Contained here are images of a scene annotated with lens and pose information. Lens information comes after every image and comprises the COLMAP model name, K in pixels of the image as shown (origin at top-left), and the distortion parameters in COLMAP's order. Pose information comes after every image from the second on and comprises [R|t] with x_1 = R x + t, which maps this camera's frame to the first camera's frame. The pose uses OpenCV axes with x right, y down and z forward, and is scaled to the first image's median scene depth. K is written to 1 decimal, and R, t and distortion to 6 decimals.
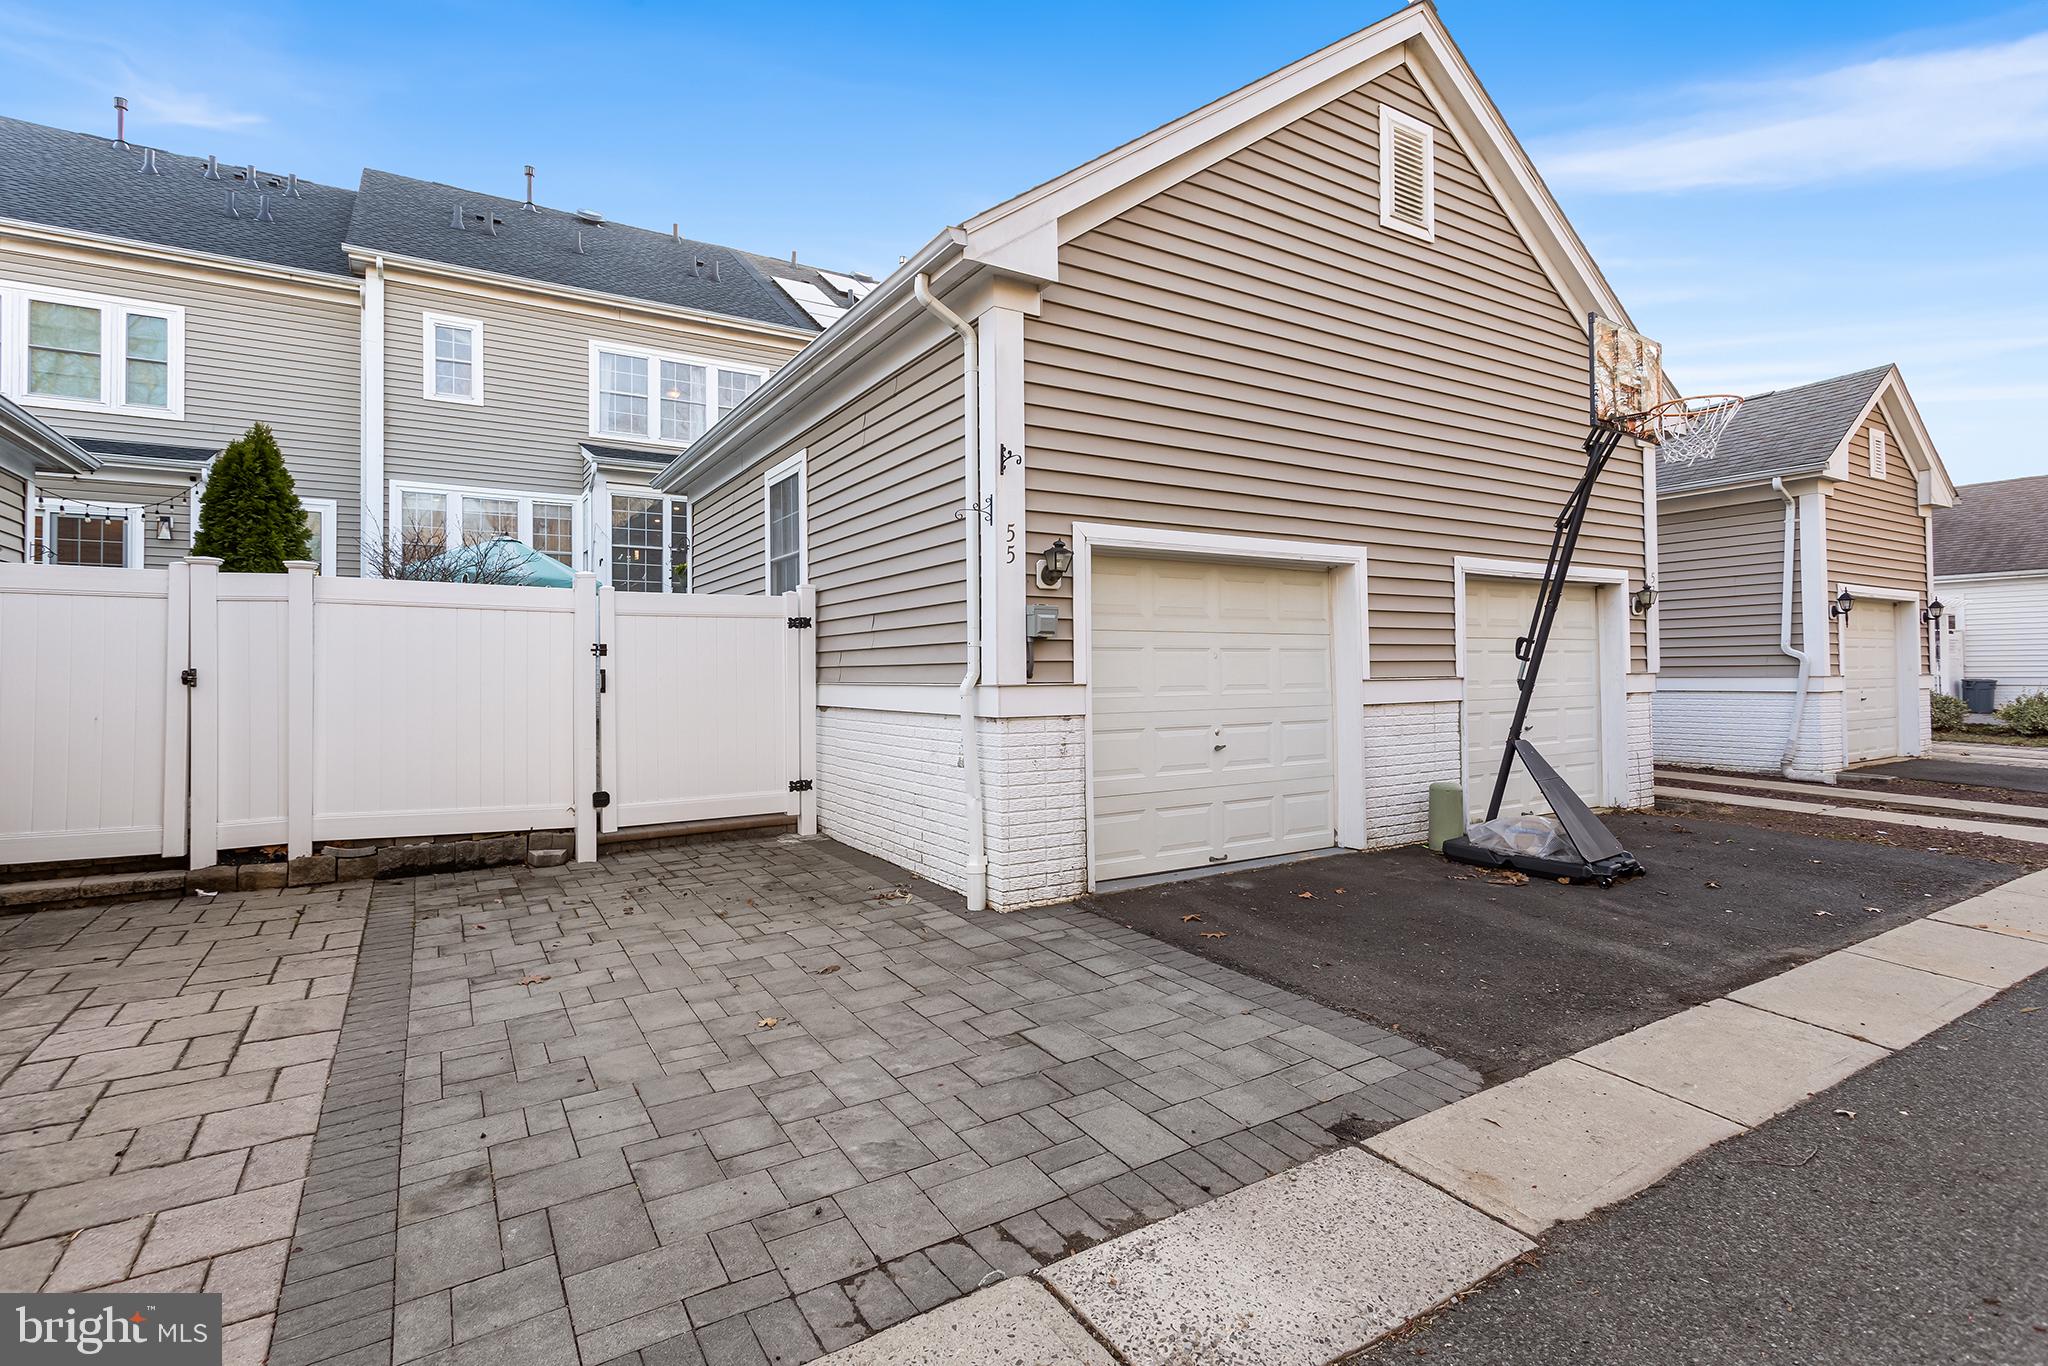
lens RADIAL K [[914.3, 0, 1023.2], [0, 914.3, 656.0], [0, 0, 1]] dist [0.000920, 0.000586]
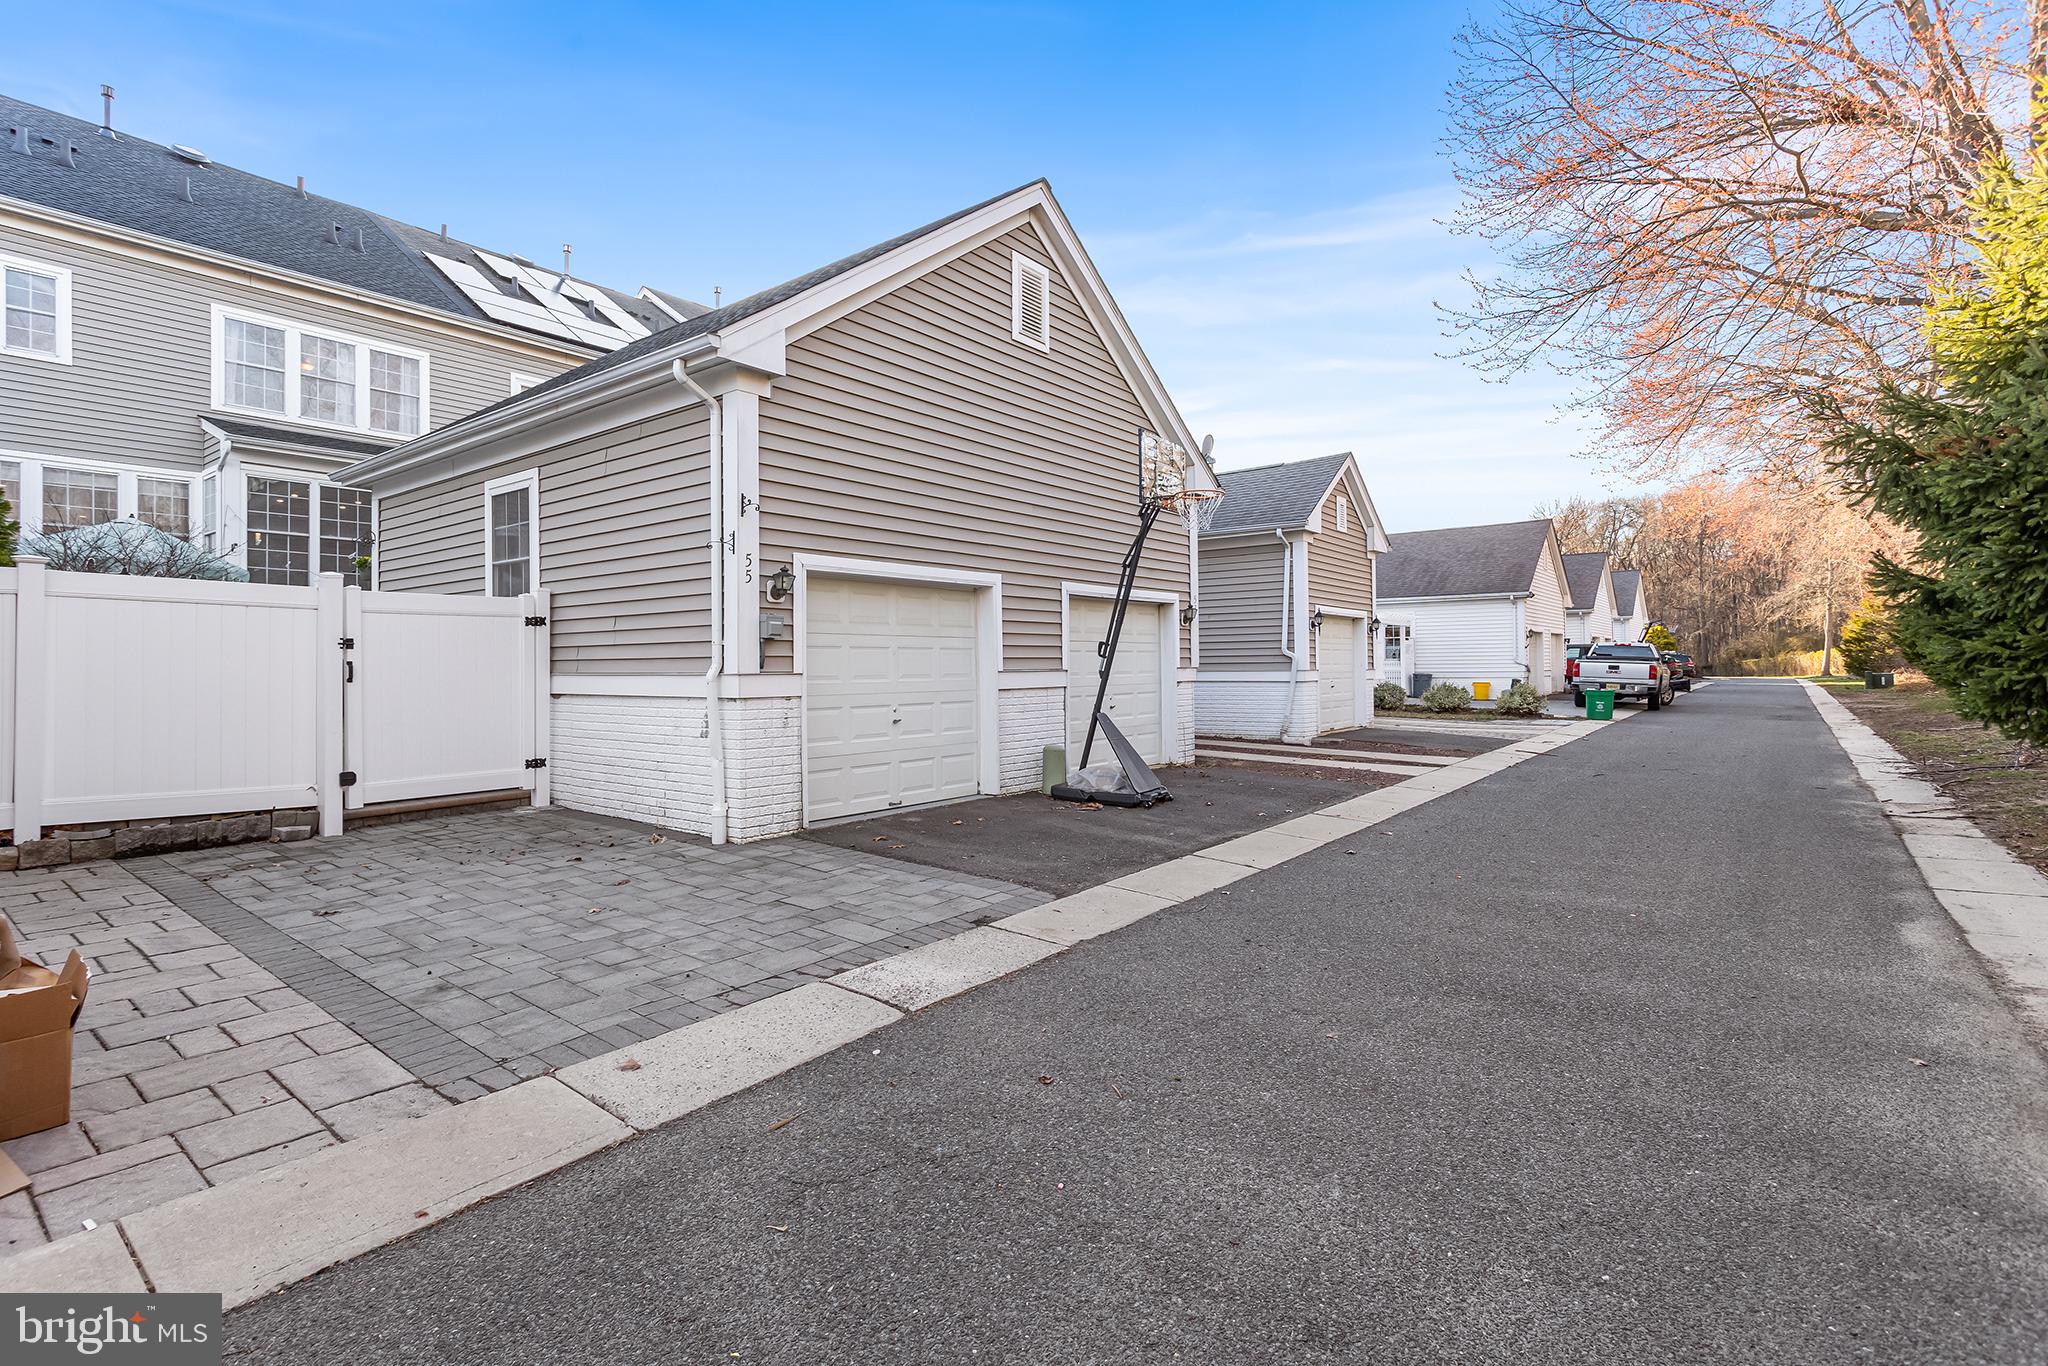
lens RADIAL K [[914.3, 0, 1024.7], [0, 914.3, 668.6], [0, 0, 1]] dist [0.000920, 0.000586]
pose [[0.930203, 0.000800, 0.367043, -0.095971], [-0.007291, 0.999841, 0.016300, -0.000359], [-0.366972, -0.017839, 0.930061, -0.294258]]
